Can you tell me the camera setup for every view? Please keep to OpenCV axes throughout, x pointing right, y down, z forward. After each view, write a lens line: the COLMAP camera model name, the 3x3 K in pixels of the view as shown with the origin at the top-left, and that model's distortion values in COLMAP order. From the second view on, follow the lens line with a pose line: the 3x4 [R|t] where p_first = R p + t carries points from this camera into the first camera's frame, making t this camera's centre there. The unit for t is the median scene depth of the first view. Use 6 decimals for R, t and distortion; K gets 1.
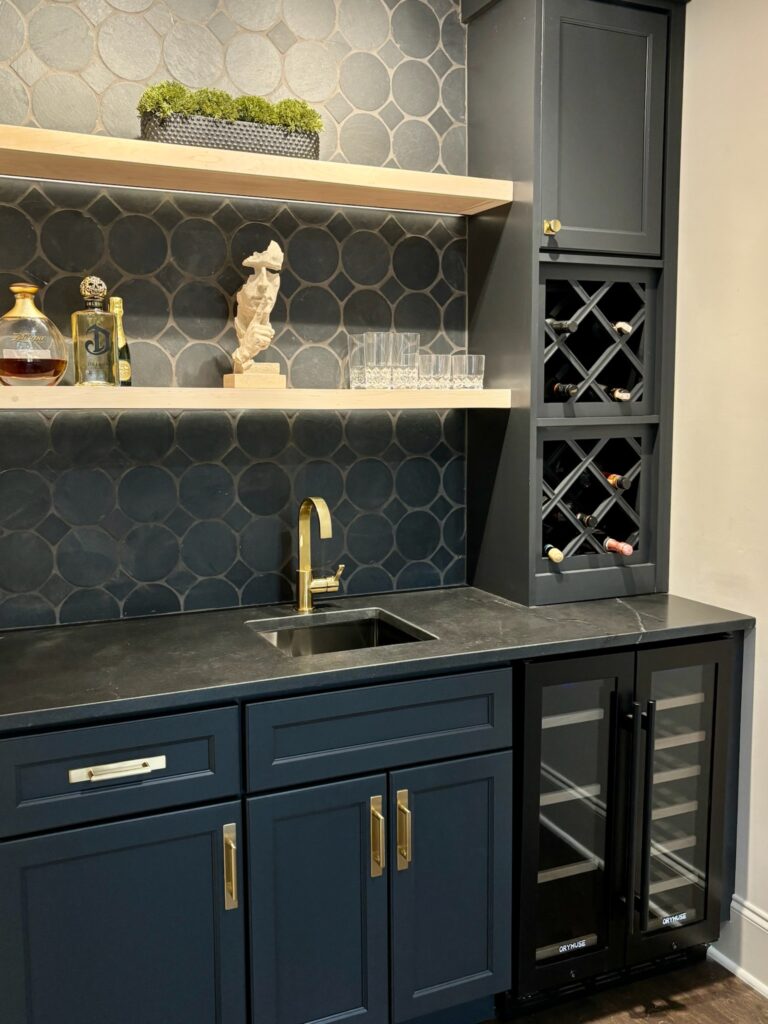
lens RADIAL K [[961.7, 0, 399.8], [0, 961.7, 529.5], [0, 0, 1]] dist [0.114374, -0.188016]
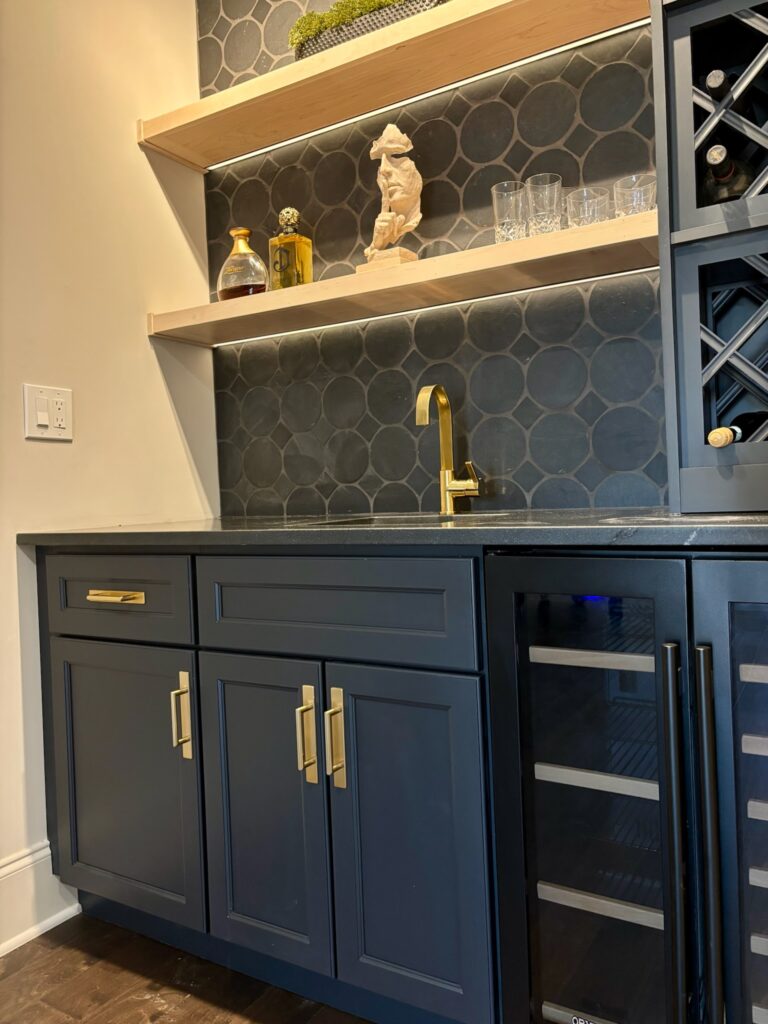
lens RADIAL K [[786.3, 0, 386.9], [0, 786.3, 514.0], [0, 0, 1]] dist [0.046627, -0.027010]
pose [[0.560412, 0.004484, -0.828202, 0.497535], [-0.075890, 0.996056, -0.045959, 0.124428], [0.824730, 0.088609, 0.558542, 0.542676]]
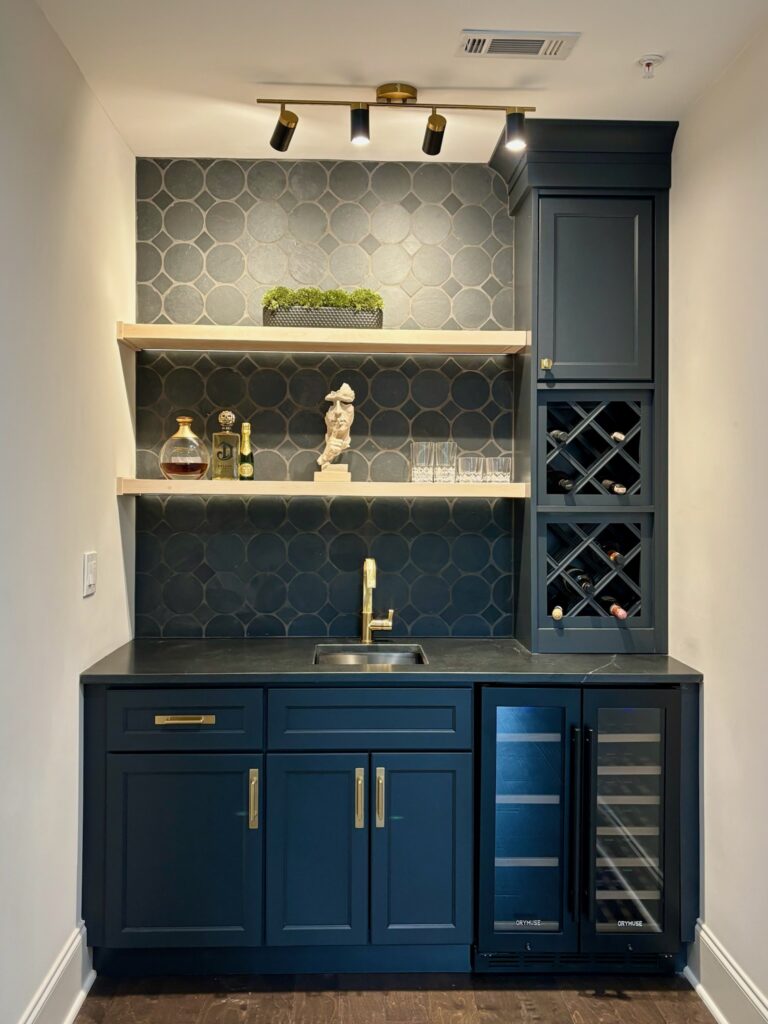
lens RADIAL K [[966.7, 0, 384.0], [0, 966.7, 512.0], [0, 0, 1]] dist [0.193246, -0.386825]
pose [[0.924206, 0.020641, -0.381336, 0.454142], [-0.062064, 0.993382, -0.096649, 0.032712], [0.376817, 0.112991, 0.919370, -0.284298]]
